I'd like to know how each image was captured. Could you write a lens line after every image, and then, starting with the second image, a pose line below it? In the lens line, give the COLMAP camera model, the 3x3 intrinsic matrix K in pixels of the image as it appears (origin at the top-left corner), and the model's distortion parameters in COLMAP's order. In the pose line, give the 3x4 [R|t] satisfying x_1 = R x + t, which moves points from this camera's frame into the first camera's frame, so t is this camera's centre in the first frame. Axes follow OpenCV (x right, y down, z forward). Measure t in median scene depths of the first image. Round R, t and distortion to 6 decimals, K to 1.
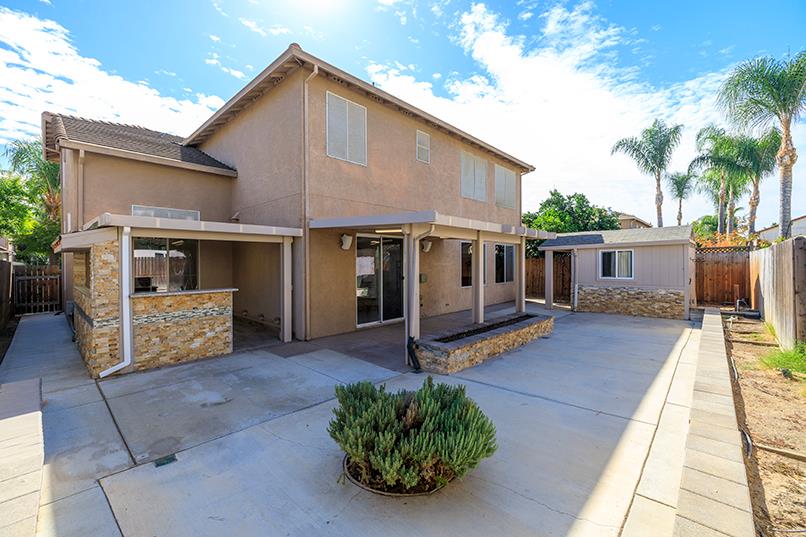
lens RADIAL K [[339.5, 0, 400.0], [0, 339.5, 264.4], [0, 0, 1]] dist [-0.000166, -0.000133]
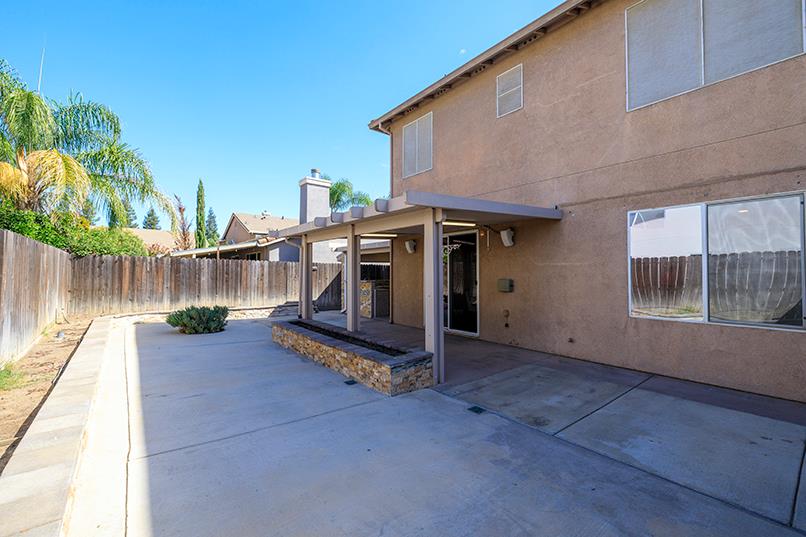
lens RADIAL K [[339.5, 0, 400.0], [0, 339.5, 264.4], [0, 0, 1]] dist [-0.000166, -0.000133]
pose [[-0.138884, -0.021715, -0.990071, 0.847234], [-0.006075, 0.999759, -0.021075, 0.015773], [0.990290, 0.003088, -0.138983, 0.977755]]
